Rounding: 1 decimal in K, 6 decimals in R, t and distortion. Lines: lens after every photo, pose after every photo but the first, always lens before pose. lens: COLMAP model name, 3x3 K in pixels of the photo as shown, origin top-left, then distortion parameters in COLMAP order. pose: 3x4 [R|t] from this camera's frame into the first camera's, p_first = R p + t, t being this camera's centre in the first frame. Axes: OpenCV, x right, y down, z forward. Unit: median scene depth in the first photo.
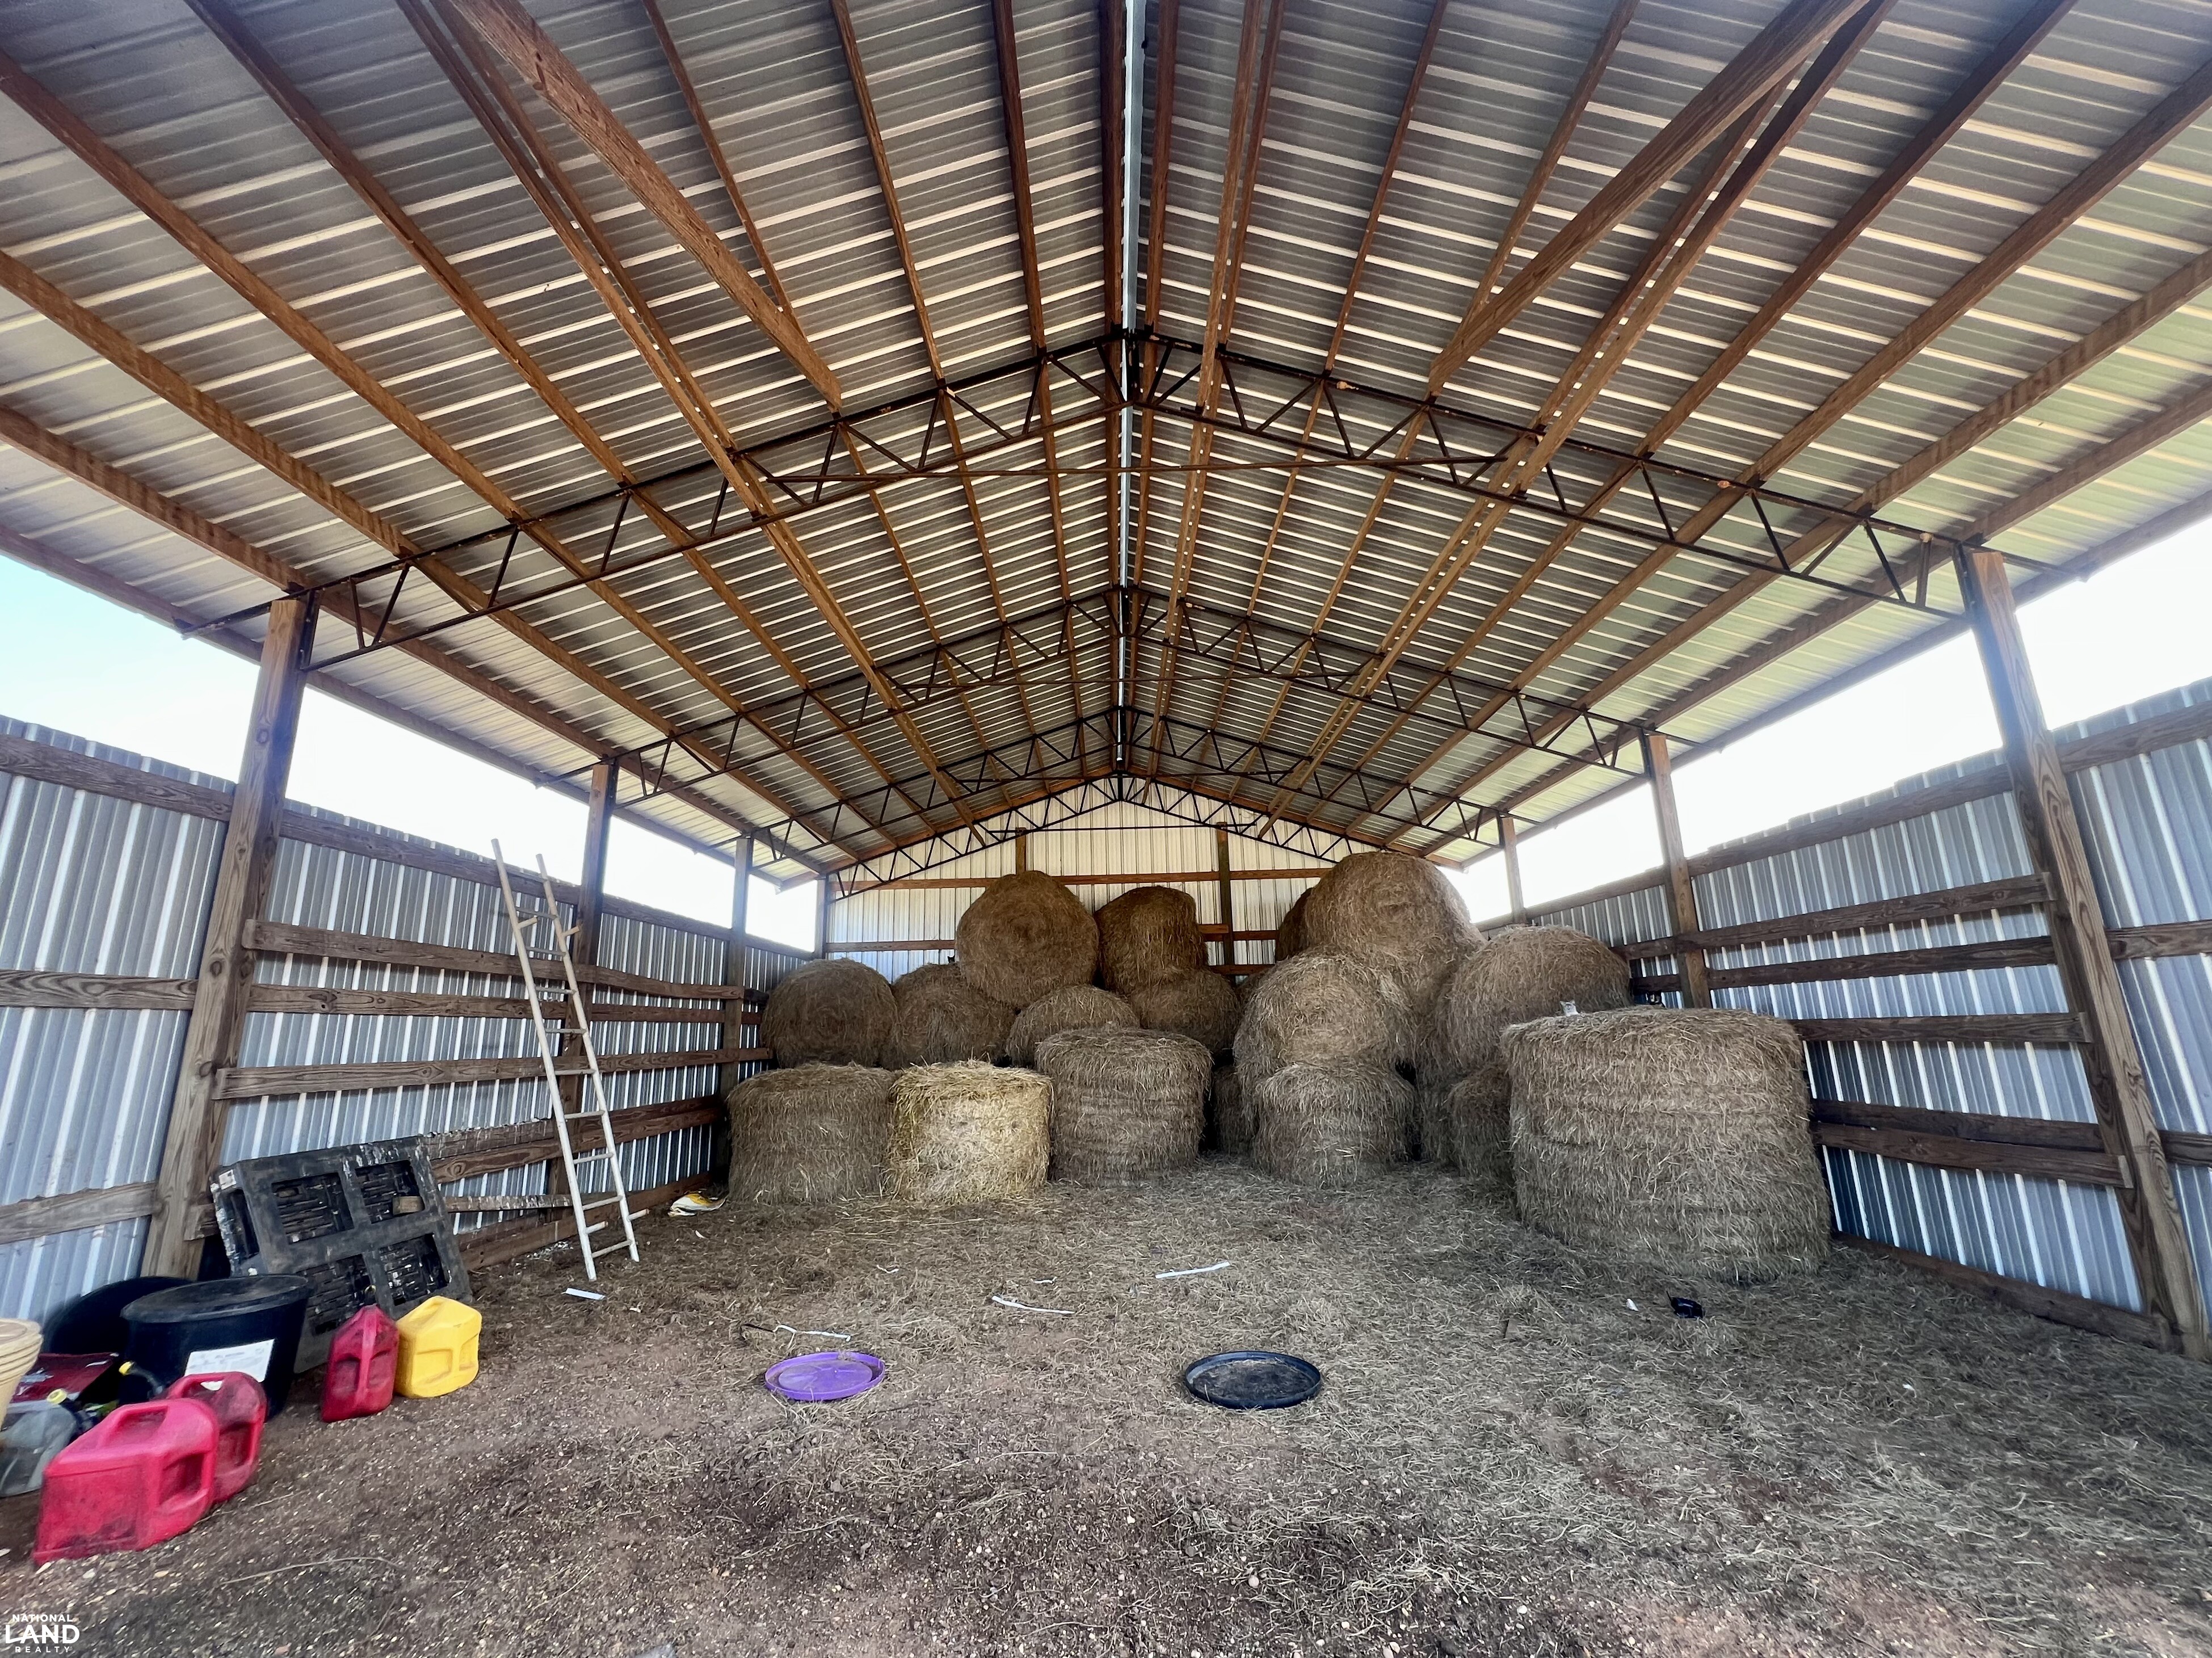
lens RADIAL K [[901.6, 0, 1105.8], [0, 901.6, 830.0], [0, 0, 1]] dist [0.008525, 0.000197]
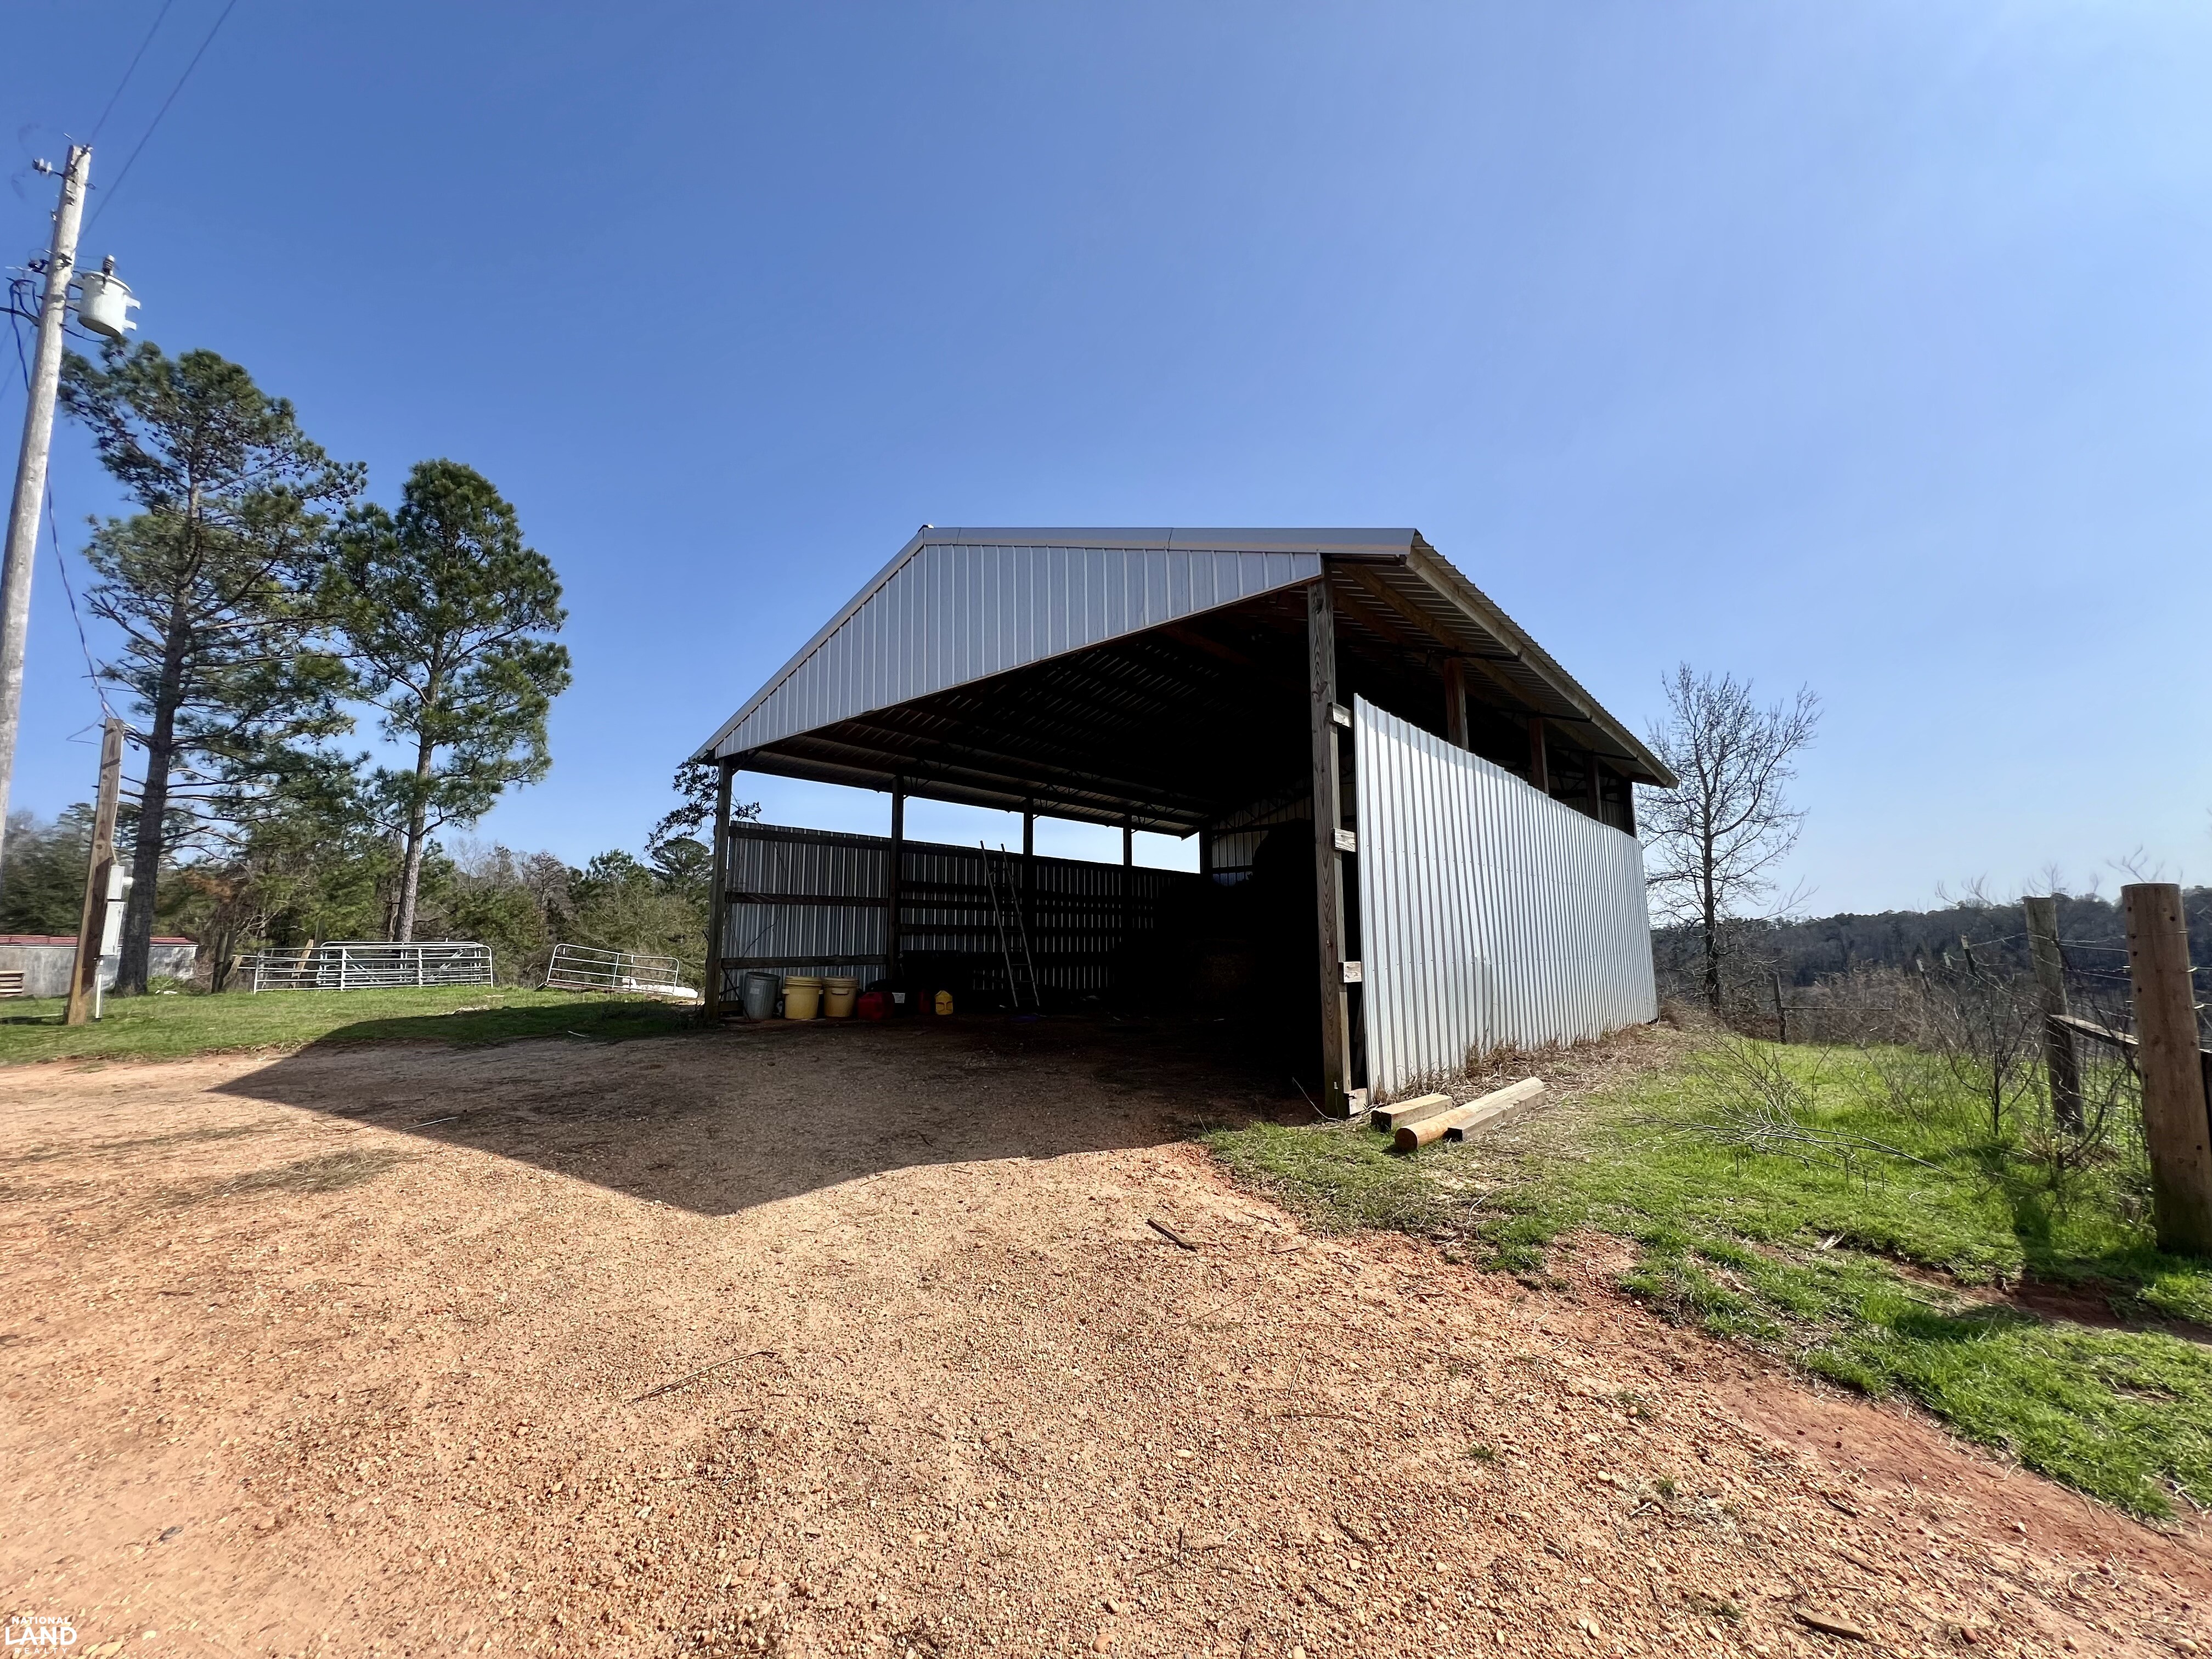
lens RADIAL K [[901.7, 0, 1104.4], [0, 901.7, 828.3], [0, 0, 1]] dist [0.008525, 0.000197]
pose [[0.772548, -0.055378, -0.632537, 1.276086], [0.121425, 0.990689, 0.061569, -0.146739], [0.623238, -0.124371, 0.772079, -0.773597]]
